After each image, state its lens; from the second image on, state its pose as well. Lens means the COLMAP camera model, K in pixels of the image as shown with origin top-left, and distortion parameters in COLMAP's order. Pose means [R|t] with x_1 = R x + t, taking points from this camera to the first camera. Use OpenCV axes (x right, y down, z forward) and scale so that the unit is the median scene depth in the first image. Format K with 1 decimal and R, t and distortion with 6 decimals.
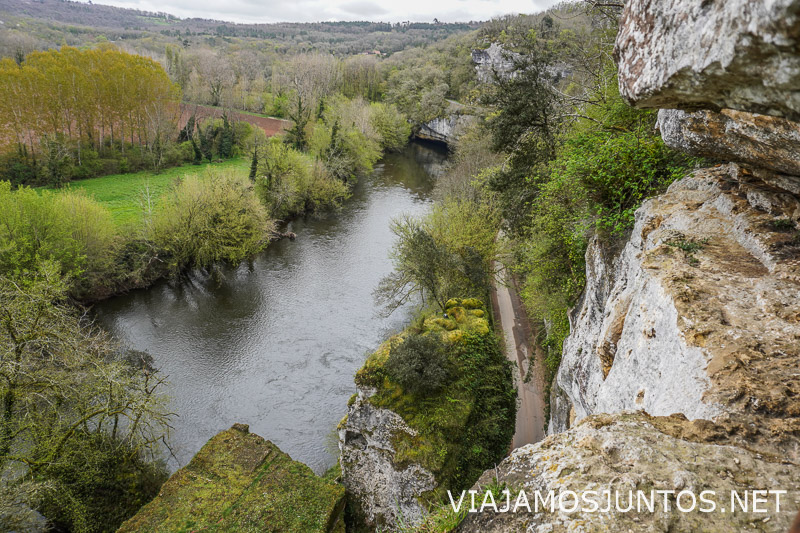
lens RADIAL K [[561.2, 0, 398.5], [0, 561.2, 264.6], [0, 0, 1]] dist [-0.005132, 0.000108]
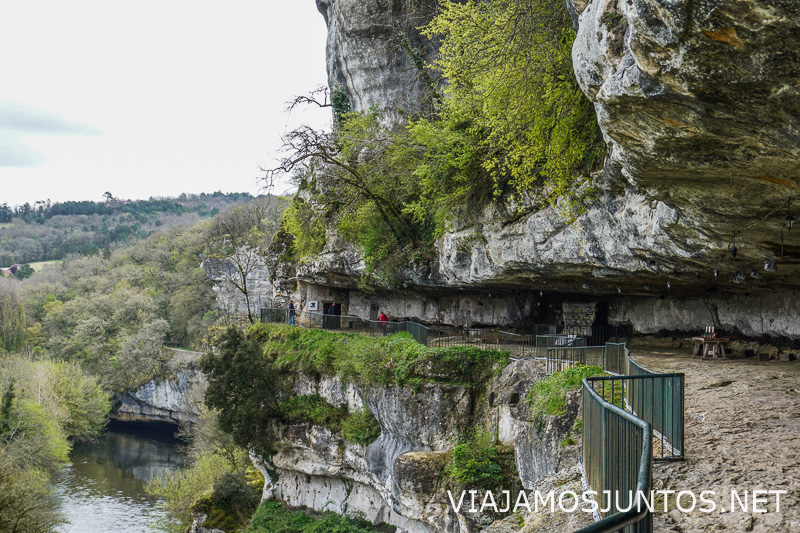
lens RADIAL K [[1266.1, 0, 399.7], [0, 1266.1, 266.9], [0, 0, 1]] dist [-0.014878, 0.000000]
pose [[0.958156, -0.055941, 0.280726, -0.036959], [0.149037, 0.934795, -0.322406, 0.062579], [-0.244386, 0.350754, 0.904017, -0.192035]]
